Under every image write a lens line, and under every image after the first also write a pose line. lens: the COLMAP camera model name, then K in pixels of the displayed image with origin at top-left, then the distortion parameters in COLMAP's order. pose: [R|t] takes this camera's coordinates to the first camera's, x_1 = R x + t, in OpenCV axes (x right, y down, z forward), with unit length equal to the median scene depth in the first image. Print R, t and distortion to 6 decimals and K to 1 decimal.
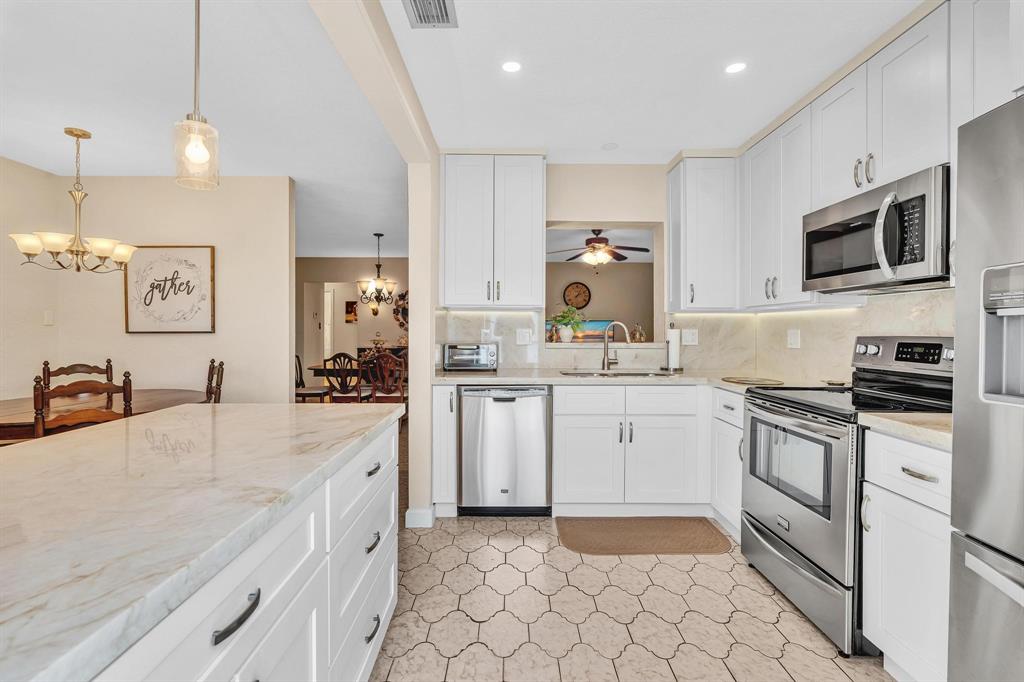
lens RADIAL K [[467.8, 0, 504.9], [0, 467.8, 333.8], [0, 0, 1]] dist [-0.010052, 0.003547]
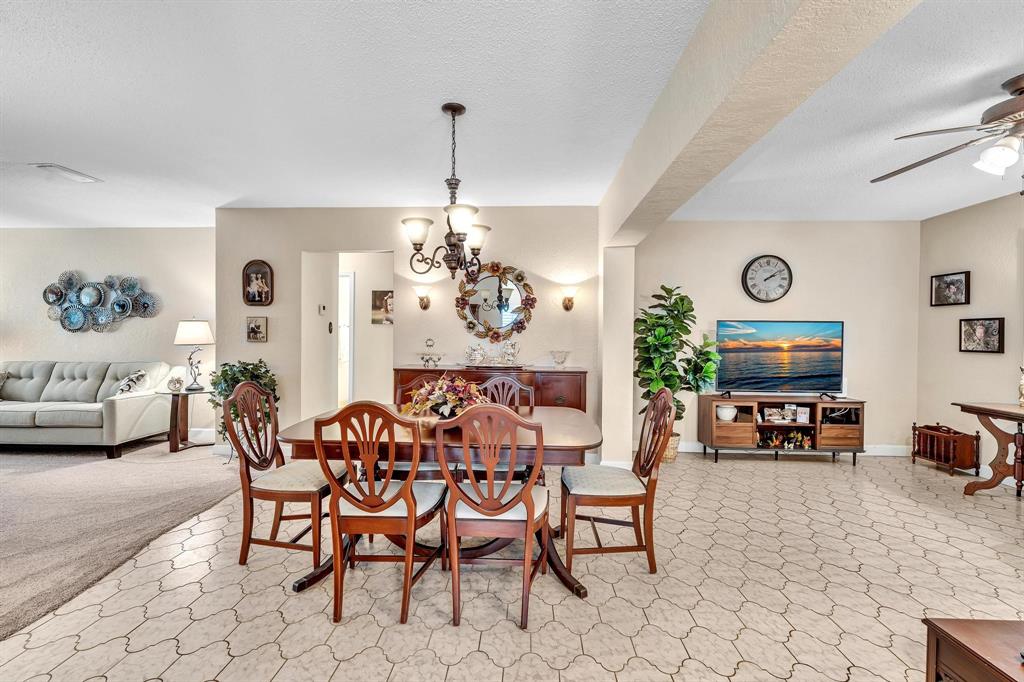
lens RADIAL K [[467.8, 0, 502.5], [0, 467.8, 339.6], [0, 0, 1]] dist [-0.010052, 0.003547]
pose [[0.998595, 0.008285, -0.052342, -0.153386], [-0.008142, 0.999963, 0.002931, -0.005379], [0.052364, -0.002501, 0.998625, 0.440556]]
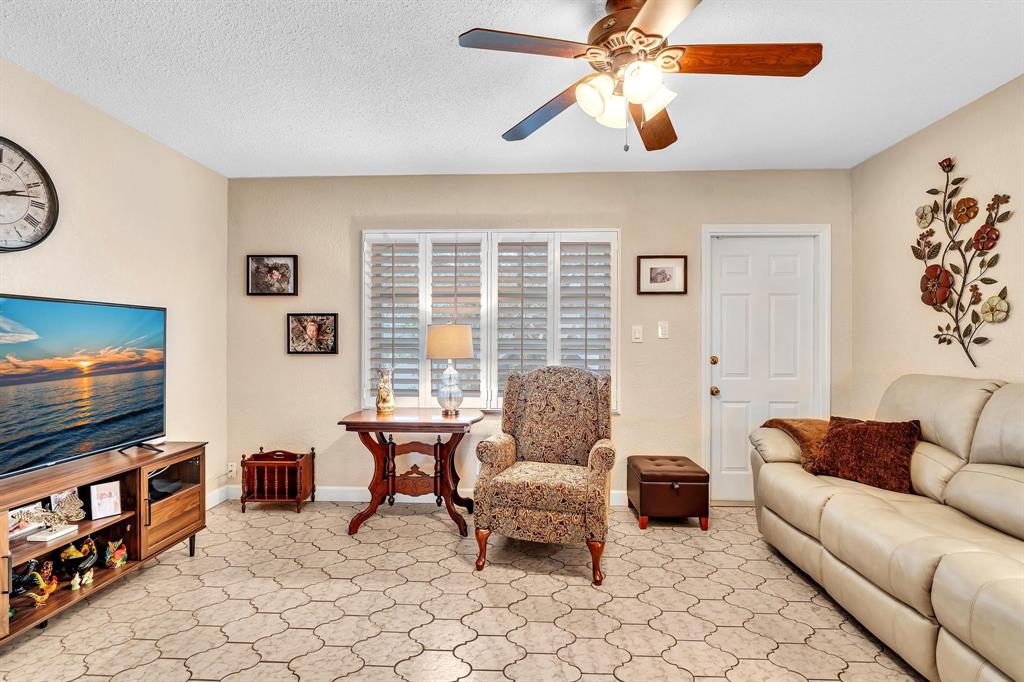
lens RADIAL K [[467.8, 0, 509.4], [0, 467.8, 333.8], [0, 0, 1]] dist [-0.010052, 0.003547]
pose [[0.048986, 0.003858, 0.998792, -0.073509], [0.007912, 0.999960, -0.004250, -0.009551], [-0.998768, 0.008110, 0.048953, 0.794365]]
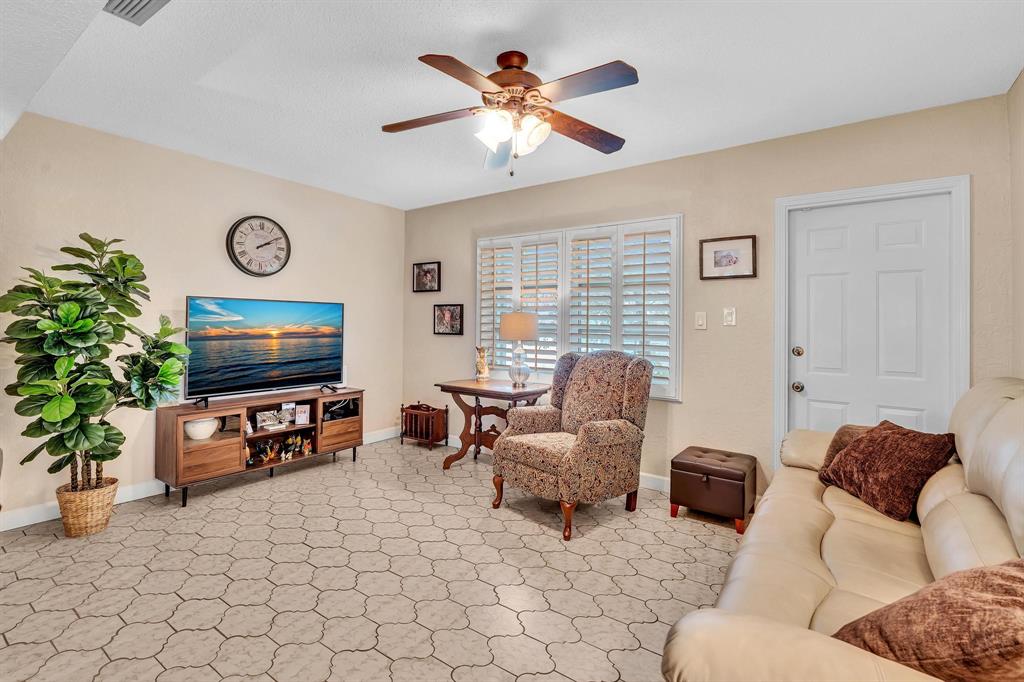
lens RADIAL K [[467.8, 0, 510.2], [0, 467.8, 318.1], [0, 0, 1]] dist [-0.010052, 0.003547]
pose [[0.588132, 0.014246, 0.808640, -0.072716], [-0.002423, 0.999871, -0.015853, -0.005594], [-0.808762, 0.007364, 0.588091, 0.584475]]
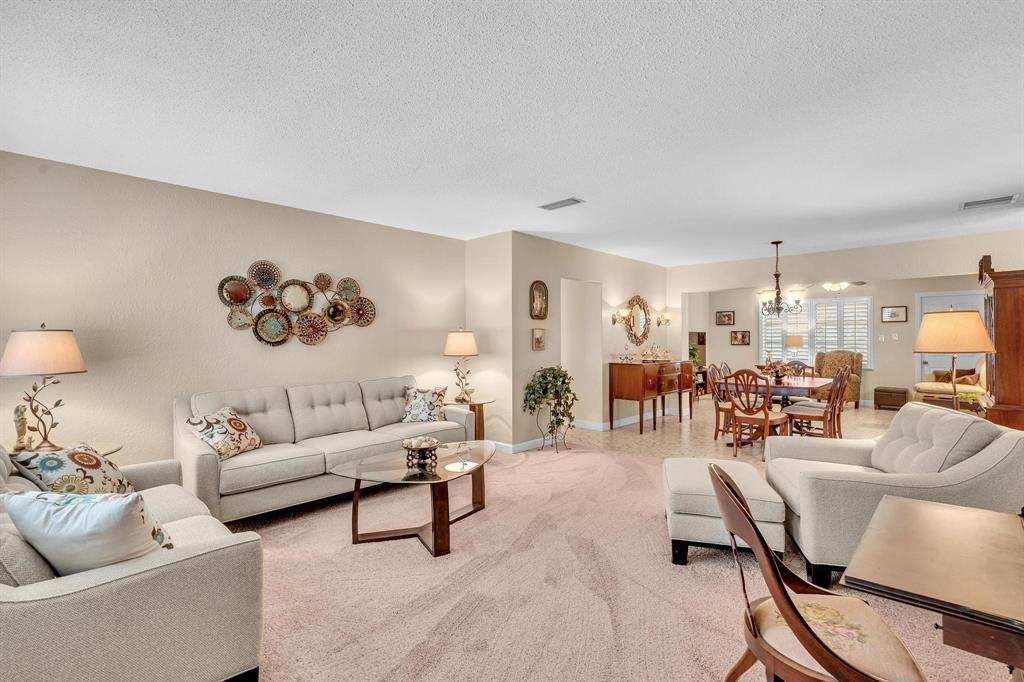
lens RADIAL K [[467.8, 0, 507.2], [0, 467.8, 336.0], [0, 0, 1]] dist [-0.010052, 0.003547]
pose [[0.696106, 0.000044, 0.717939, -1.027590], [0.007724, 0.999942, -0.007551, -0.014402], [-0.717897, 0.010802, 0.696065, 0.565503]]
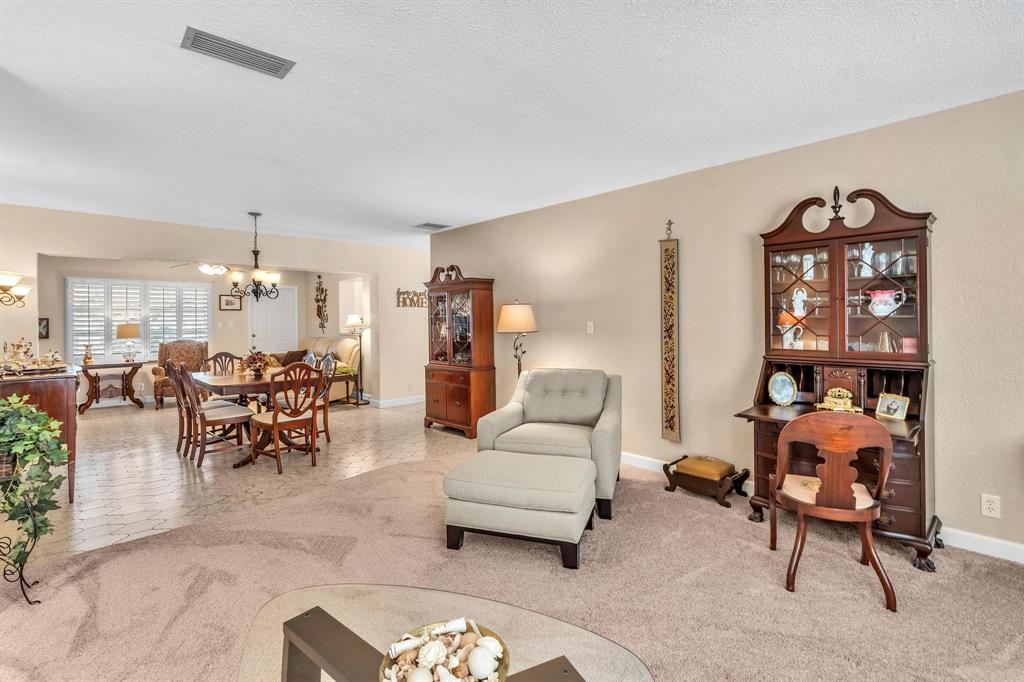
lens RADIAL K [[467.8, 0, 510.0], [0, 467.8, 320.3], [0, 0, 1]] dist [-0.010052, 0.003547]
pose [[-0.686579, 0.008472, 0.727006, -0.898603], [0.016578, 0.999855, 0.004004, -0.017275], [-0.726866, 0.014802, -0.686619, 0.953209]]
